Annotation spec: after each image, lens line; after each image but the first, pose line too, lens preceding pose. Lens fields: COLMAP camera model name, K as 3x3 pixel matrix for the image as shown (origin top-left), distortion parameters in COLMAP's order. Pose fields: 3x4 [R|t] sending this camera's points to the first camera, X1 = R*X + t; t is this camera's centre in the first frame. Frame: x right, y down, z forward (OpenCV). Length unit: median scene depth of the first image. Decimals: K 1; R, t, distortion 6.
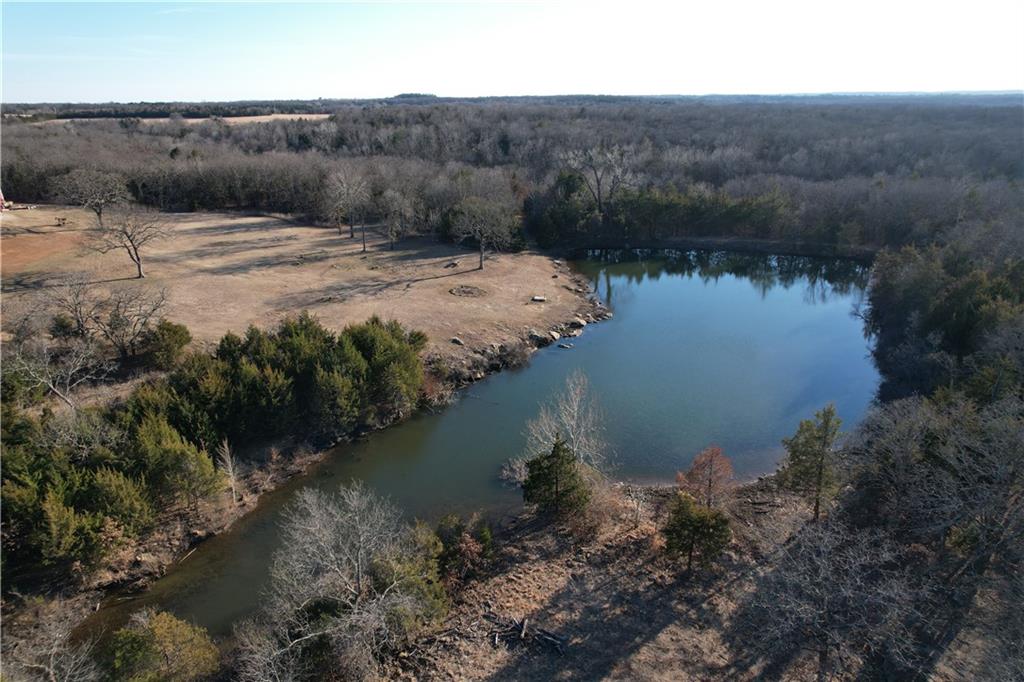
lens RADIAL K [[652.6, 0, 512.0], [0, 652.6, 341.0], [0, 0, 1]] dist [-0.073574, 0.057502]
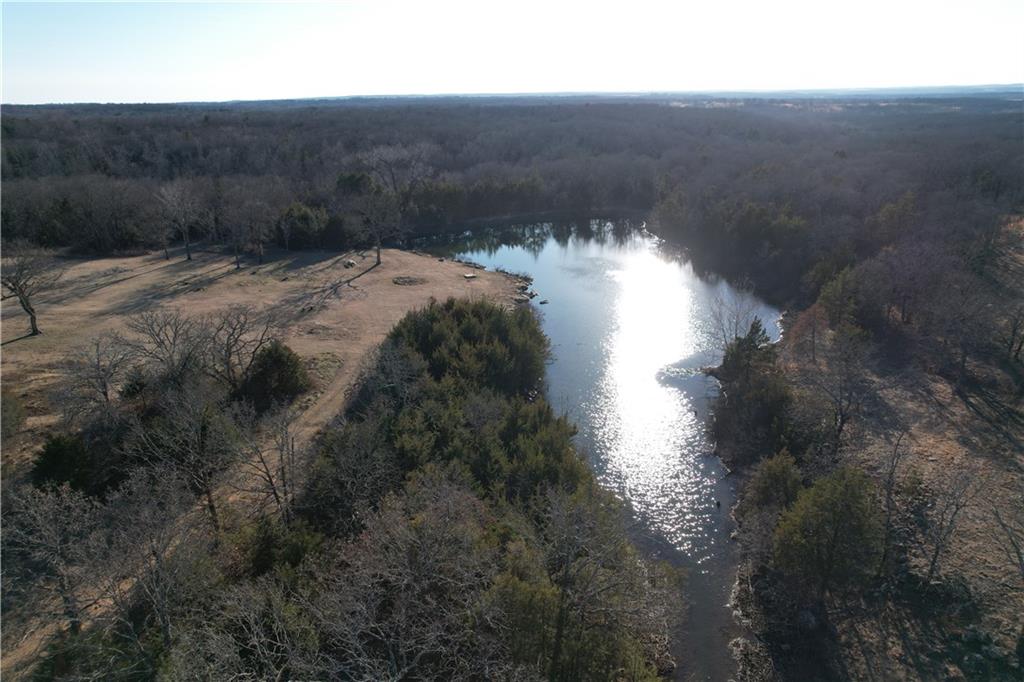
lens RADIAL K [[652.6, 0, 512.0], [0, 652.6, 341.0], [0, 0, 1]] dist [-0.073574, 0.057502]
pose [[0.774493, -0.220729, 0.592822, -0.500121], [0.225078, 0.971976, 0.067849, -0.012674], [-0.591185, 0.080883, 0.802470, 0.046392]]
